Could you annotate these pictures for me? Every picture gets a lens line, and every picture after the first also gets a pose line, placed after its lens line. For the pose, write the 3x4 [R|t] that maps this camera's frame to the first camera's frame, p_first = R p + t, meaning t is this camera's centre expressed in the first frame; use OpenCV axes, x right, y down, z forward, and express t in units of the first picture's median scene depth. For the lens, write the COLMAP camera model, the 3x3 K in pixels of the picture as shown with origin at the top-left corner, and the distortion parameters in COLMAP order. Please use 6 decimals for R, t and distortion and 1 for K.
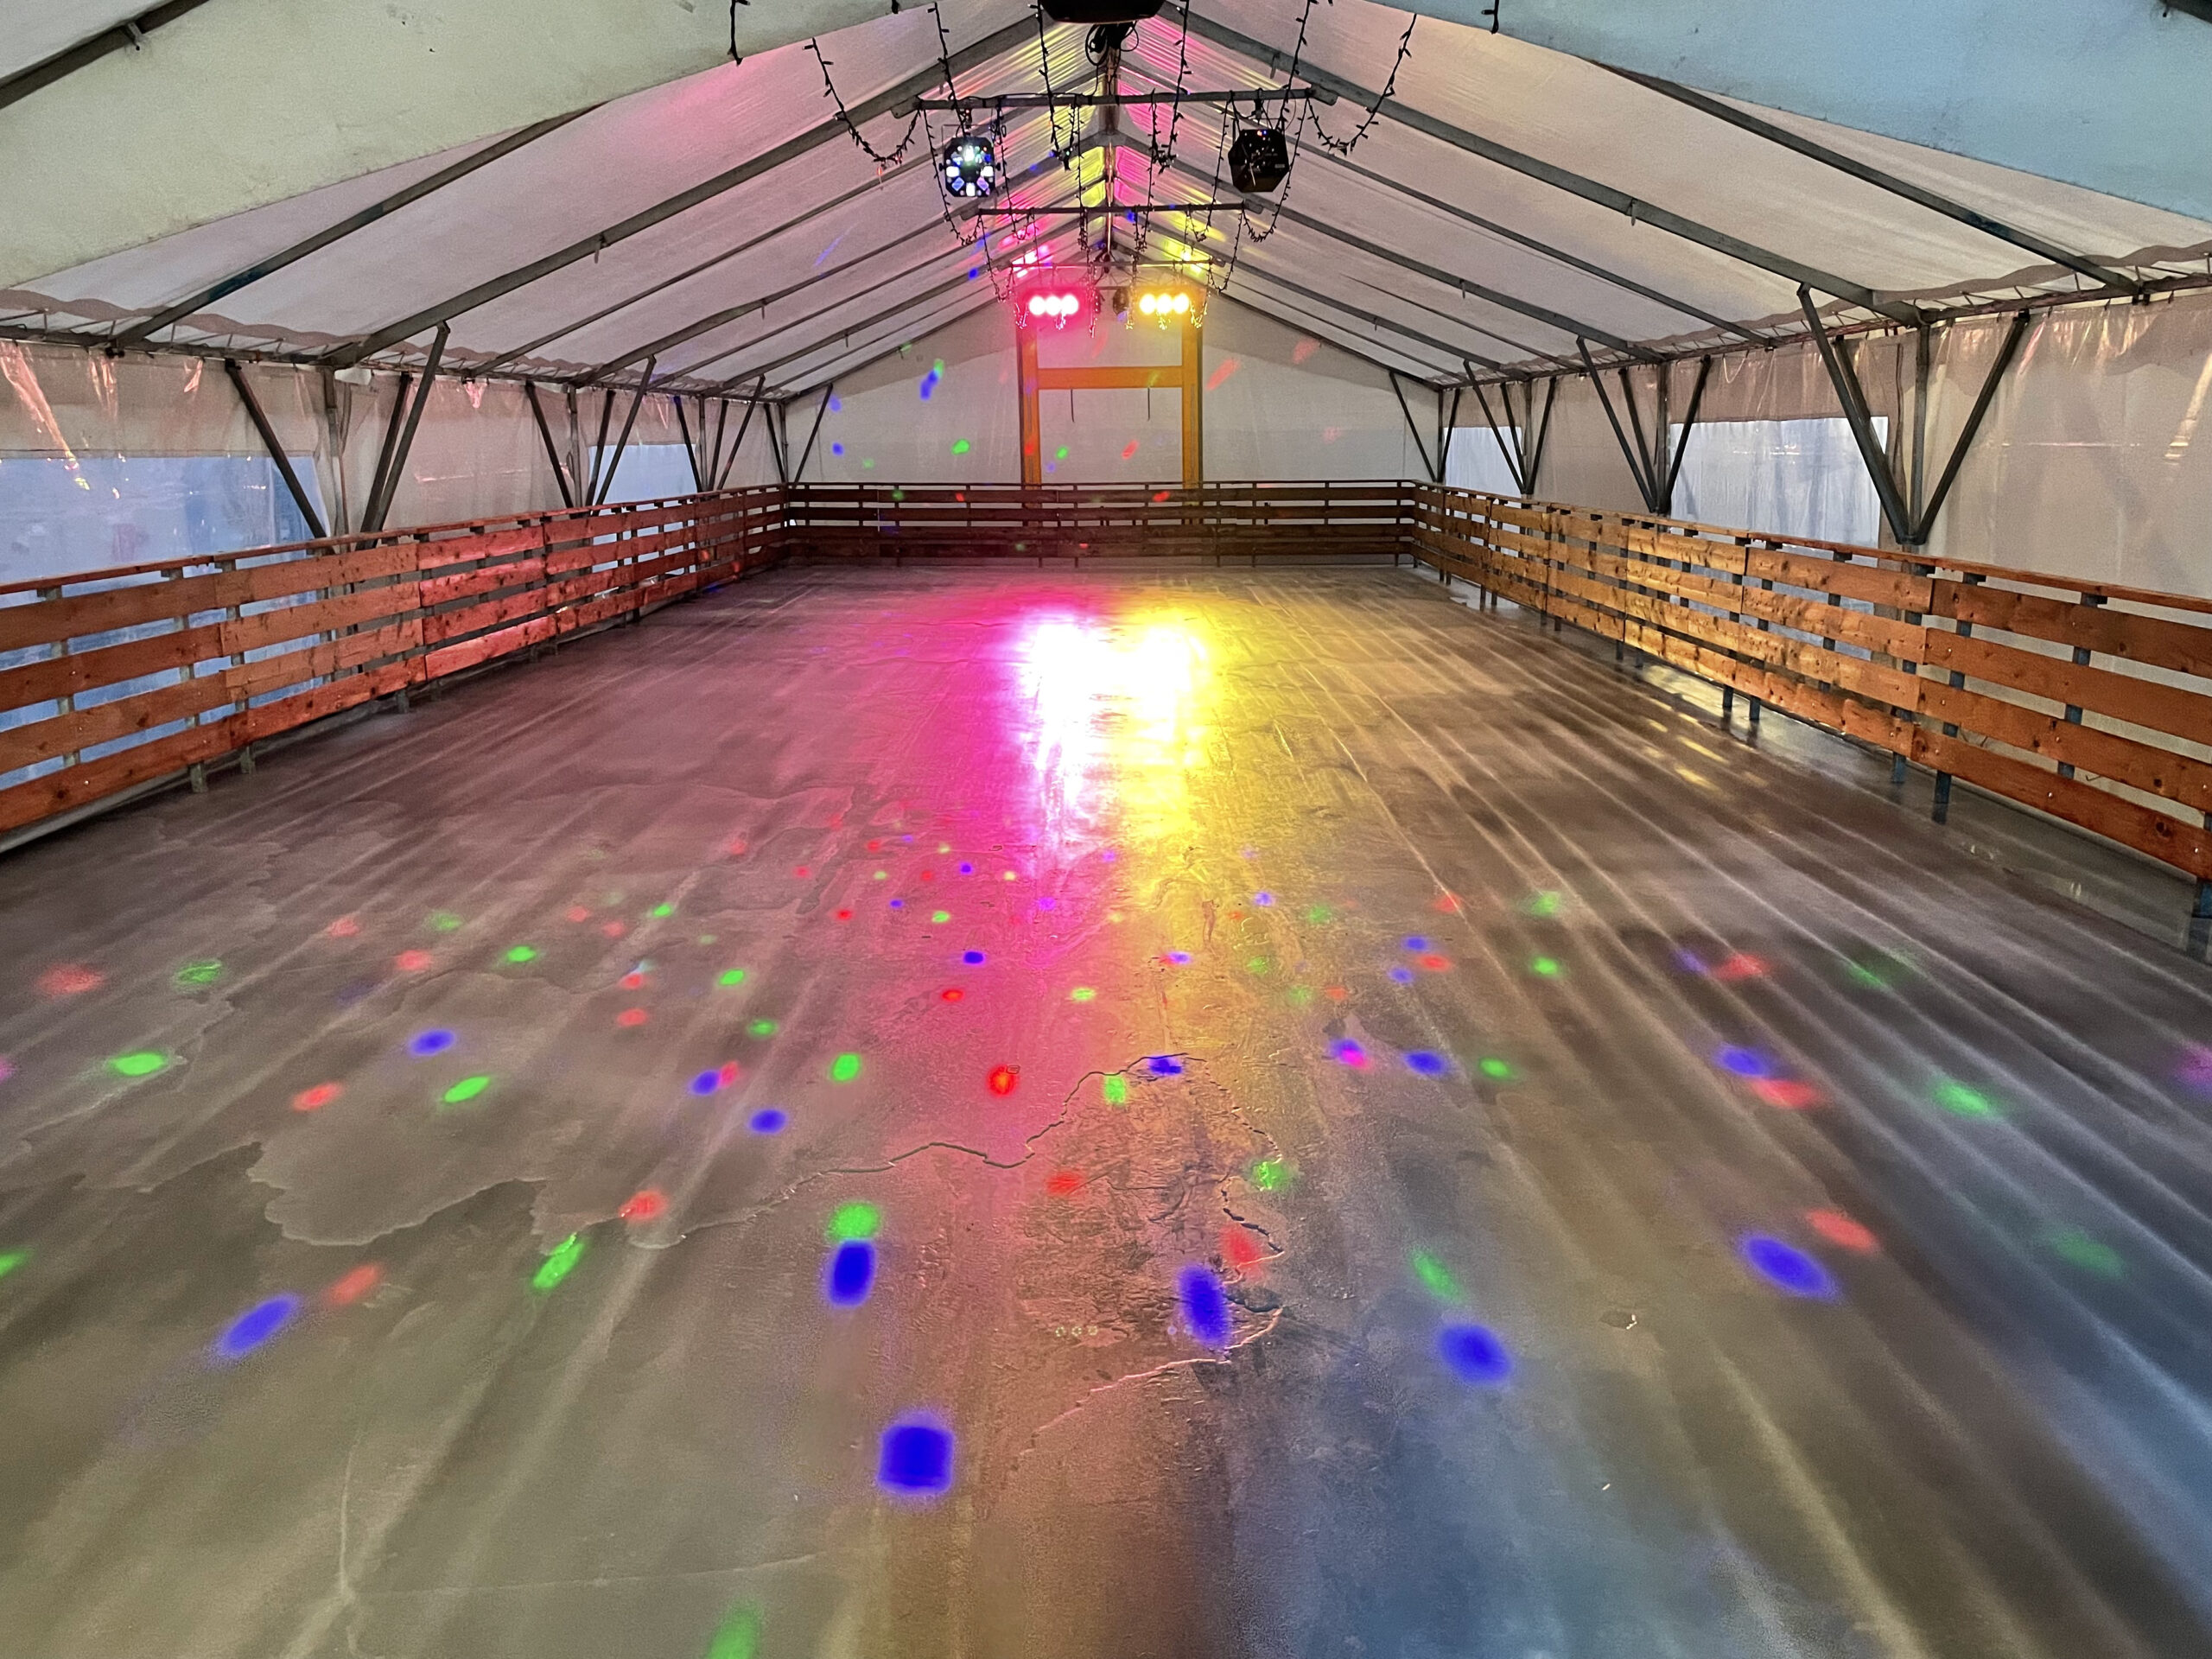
lens RADIAL K [[1652.0, 0, 1091.7], [0, 1652.0, 828.4], [0, 0, 1]] dist [0.066332, -0.077141]
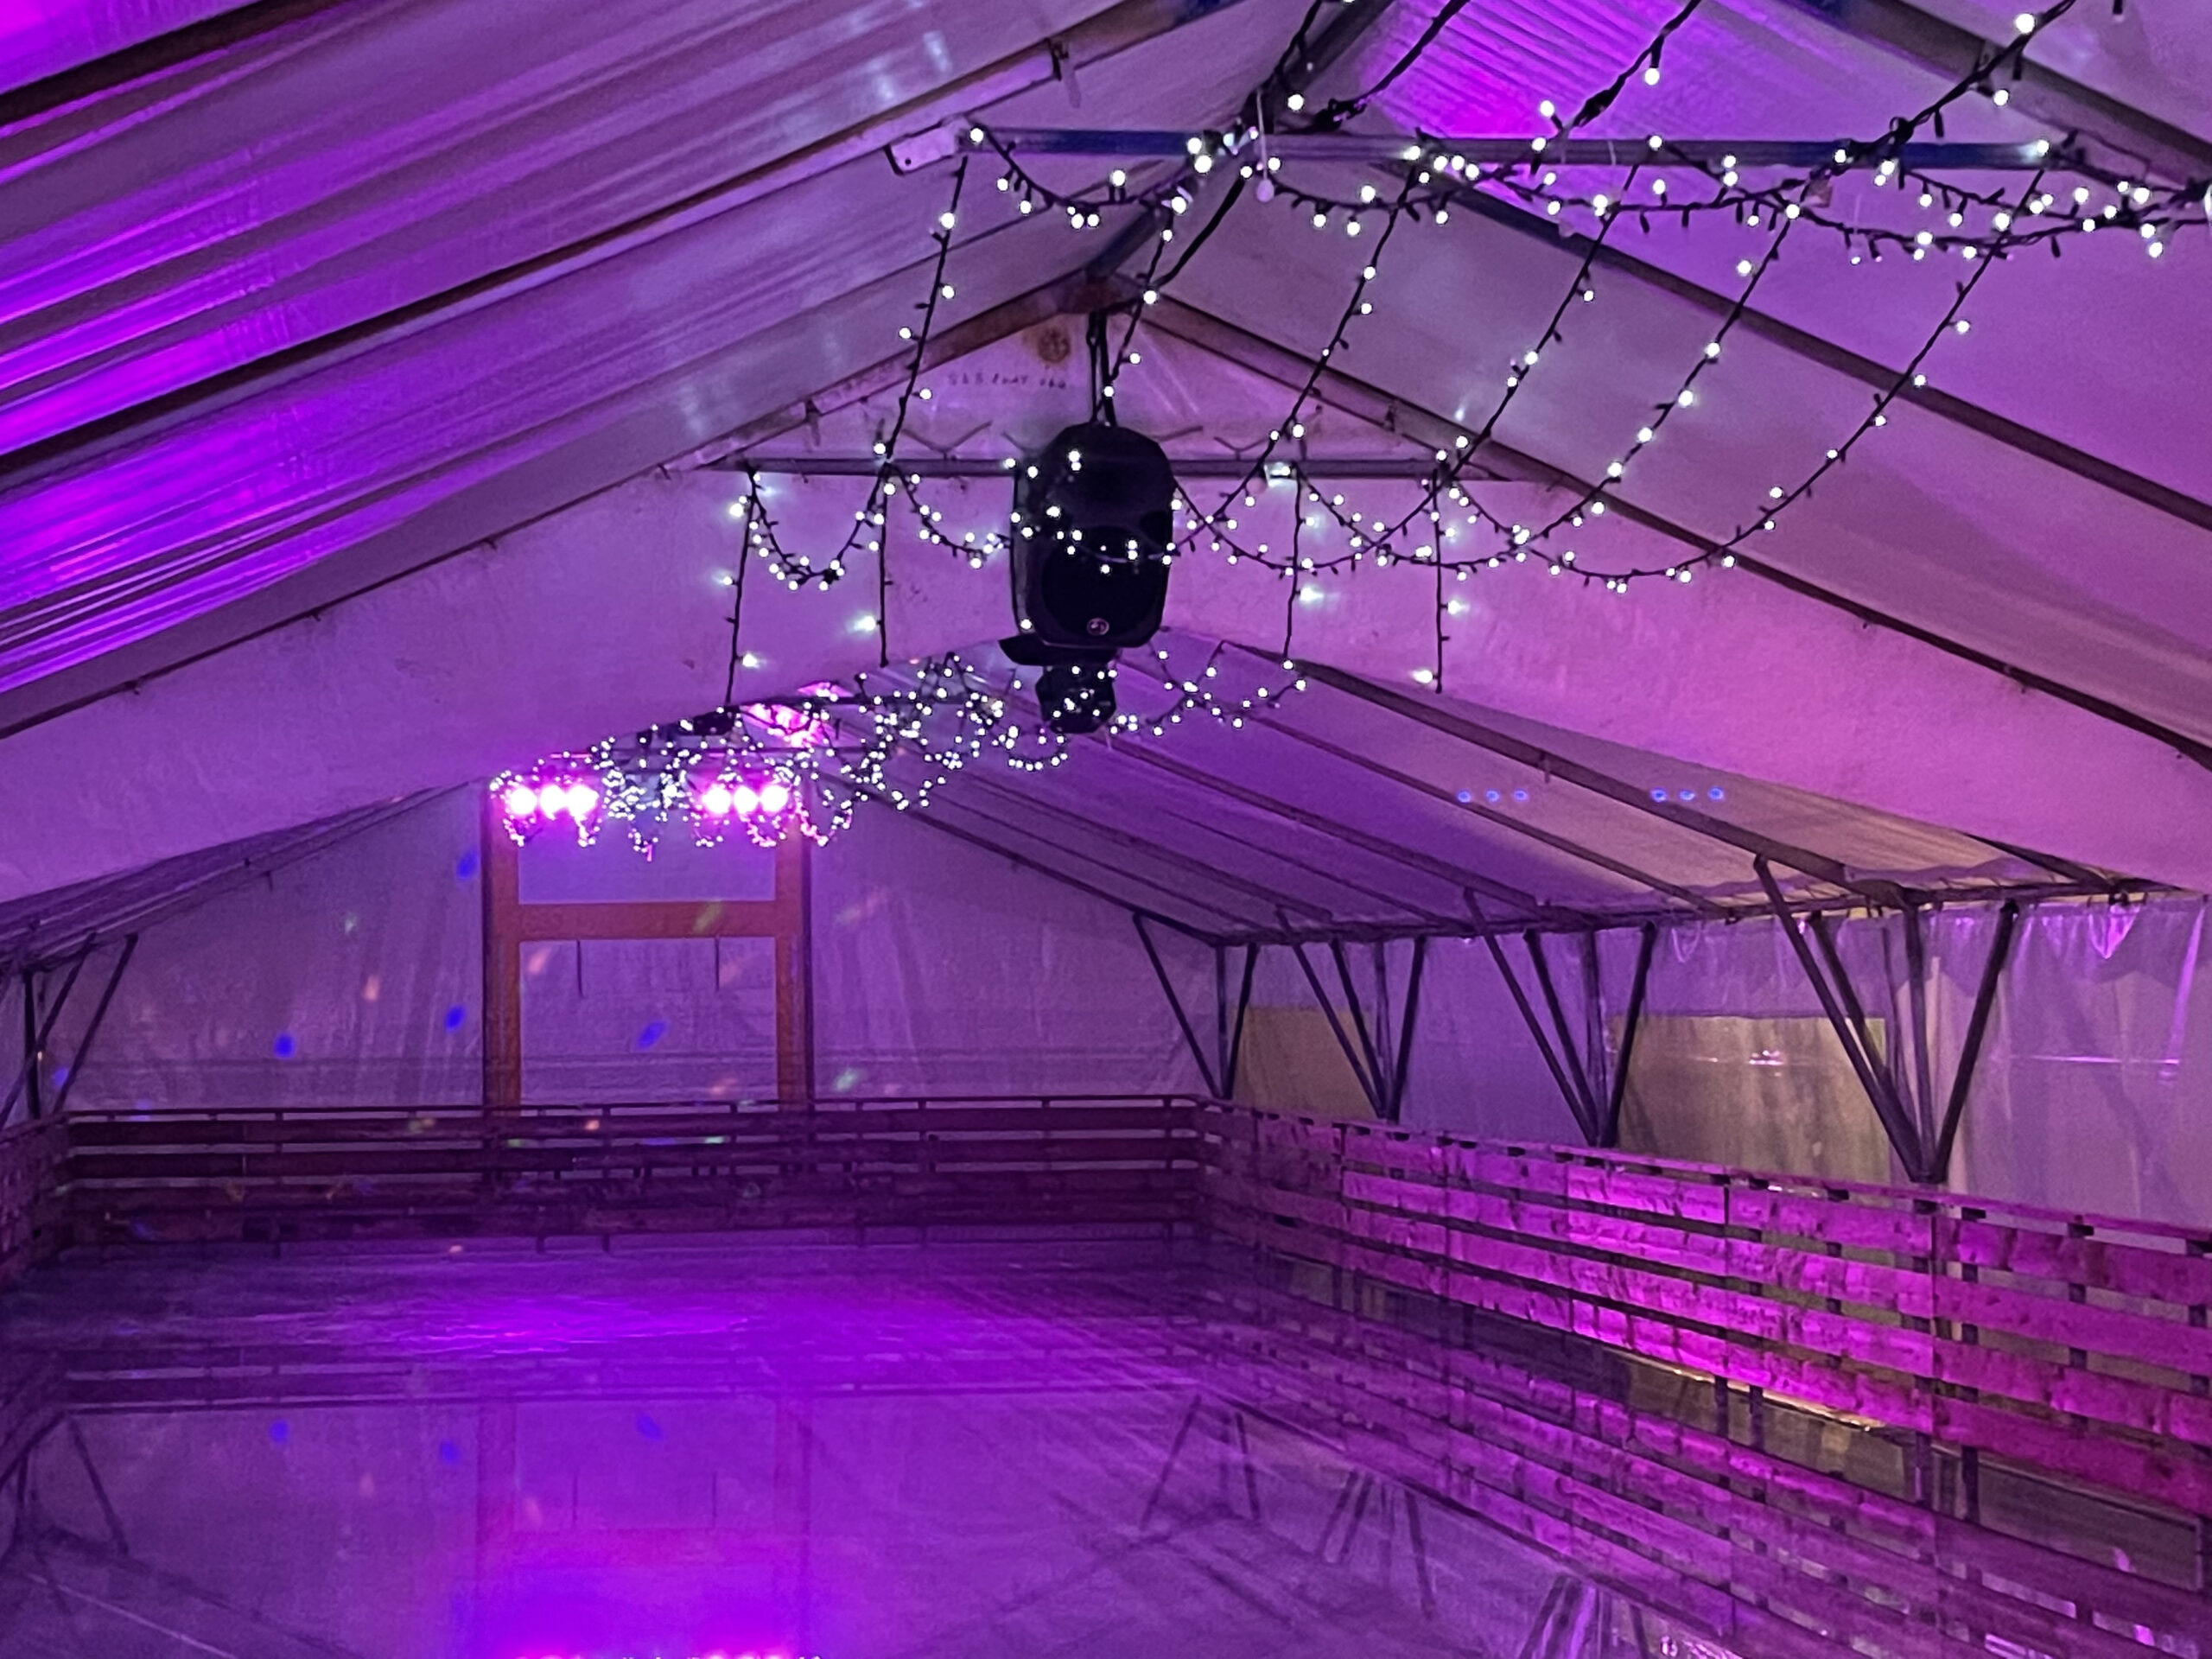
lens RADIAL K [[3866.2, 0, 1107.4], [0, 3866.2, 825.8], [0, 0, 1]] dist [0.122833, 0.000000]
pose [[0.979468, 0.007552, 0.201460, -0.218567], [0.047551, 0.962449, -0.267264, 0.120861], [-0.195913, 0.271356, 0.942329, -0.597747]]
